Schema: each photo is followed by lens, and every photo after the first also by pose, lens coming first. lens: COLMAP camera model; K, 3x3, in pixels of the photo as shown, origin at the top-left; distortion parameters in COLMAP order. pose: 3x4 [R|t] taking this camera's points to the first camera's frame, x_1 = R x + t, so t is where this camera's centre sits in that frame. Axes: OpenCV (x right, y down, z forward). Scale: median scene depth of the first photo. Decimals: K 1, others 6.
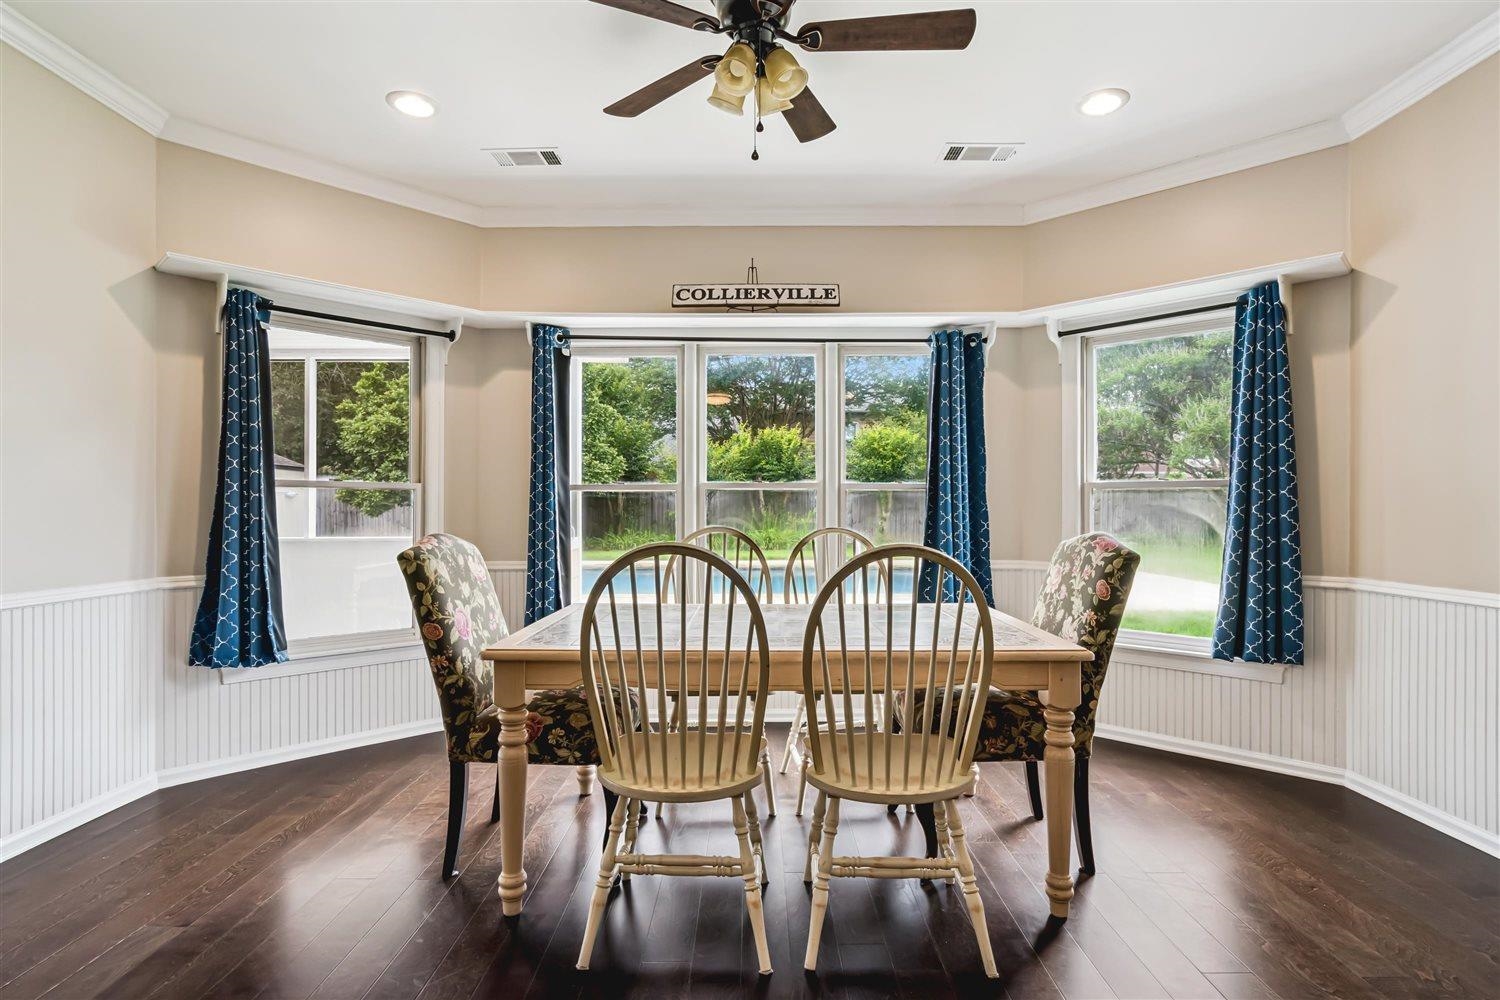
lens RADIAL K [[764.8, 0, 760.0], [0, 764.8, 506.6], [0, 0, 1]] dist [-0.011508, 0.002310]
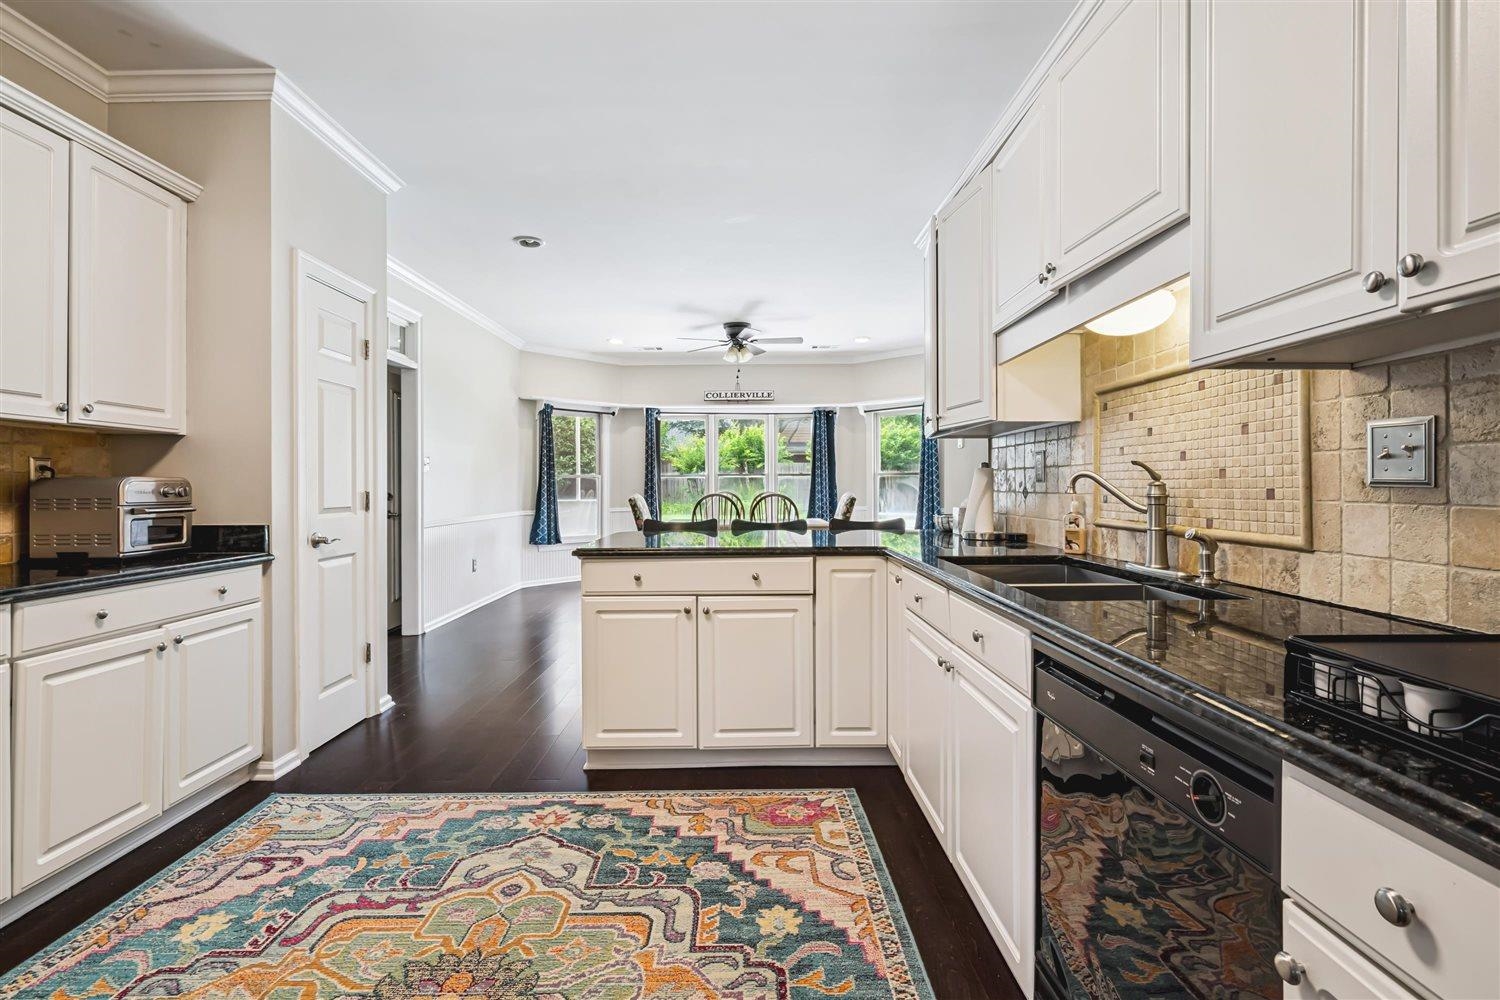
lens RADIAL K [[688.0, 0, 743.8], [0, 688.0, 480.3], [0, 0, 1]] dist [-0.009198, 0.003843]
pose [[0.999937, -0.007066, -0.008739, 0.026858], [0.006983, 0.999931, -0.009484, 0.009874], [0.008805, 0.009422, 0.999917, -1.185428]]
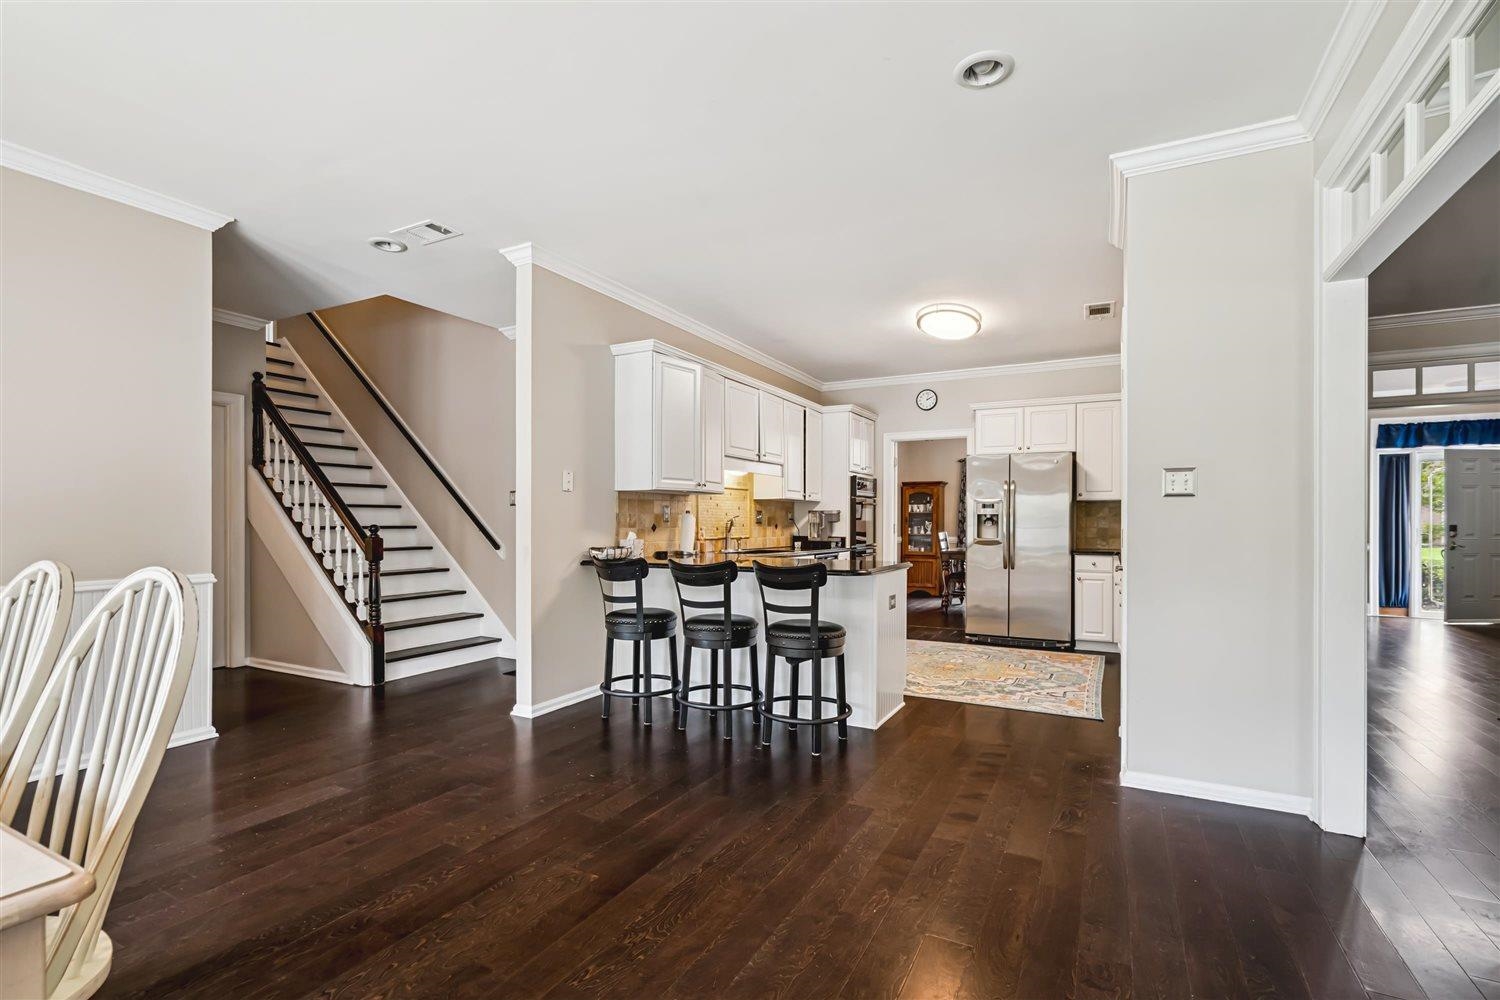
lens RADIAL K [[688.0, 0, 752.9], [0, 688.0, 519.6], [0, 0, 1]] dist [-0.009198, 0.003843]
pose [[-0.879311, -0.002324, 0.476243, -0.456008], [-0.001740, 0.999997, 0.001668, 0.000096], [-0.476246, 0.000638, -0.879312, 0.606924]]
